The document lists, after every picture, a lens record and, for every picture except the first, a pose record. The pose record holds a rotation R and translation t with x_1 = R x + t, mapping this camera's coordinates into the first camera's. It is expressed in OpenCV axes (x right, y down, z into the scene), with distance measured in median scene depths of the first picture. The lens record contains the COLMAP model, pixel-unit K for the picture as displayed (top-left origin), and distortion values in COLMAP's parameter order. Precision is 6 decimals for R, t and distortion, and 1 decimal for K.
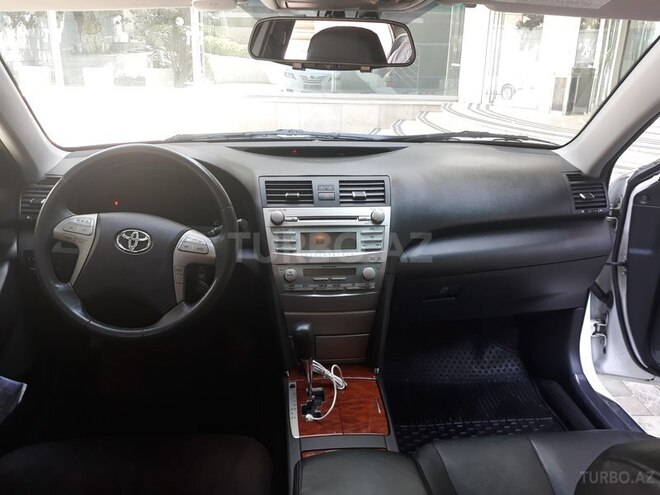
lens RADIAL K [[547.8, 0, 332.2], [0, 547.8, 234.4], [0, 0, 1]] dist [0.093441, -0.215619]
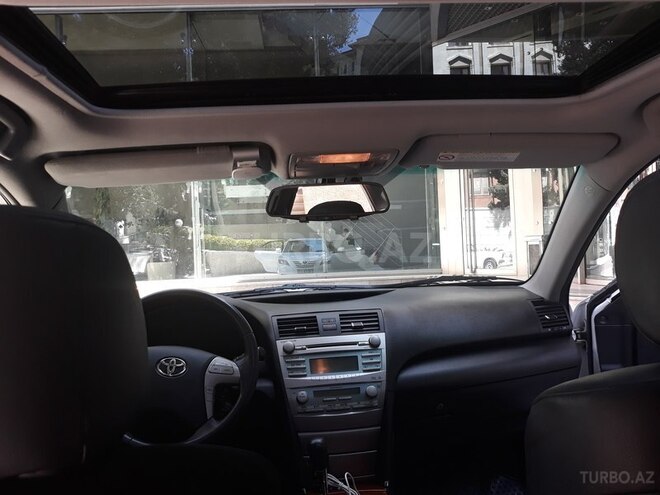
lens RADIAL K [[547.8, 0, 332.2], [0, 547.8, 234.4], [0, 0, 1]] dist [0.093441, -0.215619]
pose [[0.997812, -0.062773, 0.020777, -0.017065], [0.066117, 0.943253, -0.325427, 0.126541], [0.000830, 0.326089, 0.945339, -0.180755]]
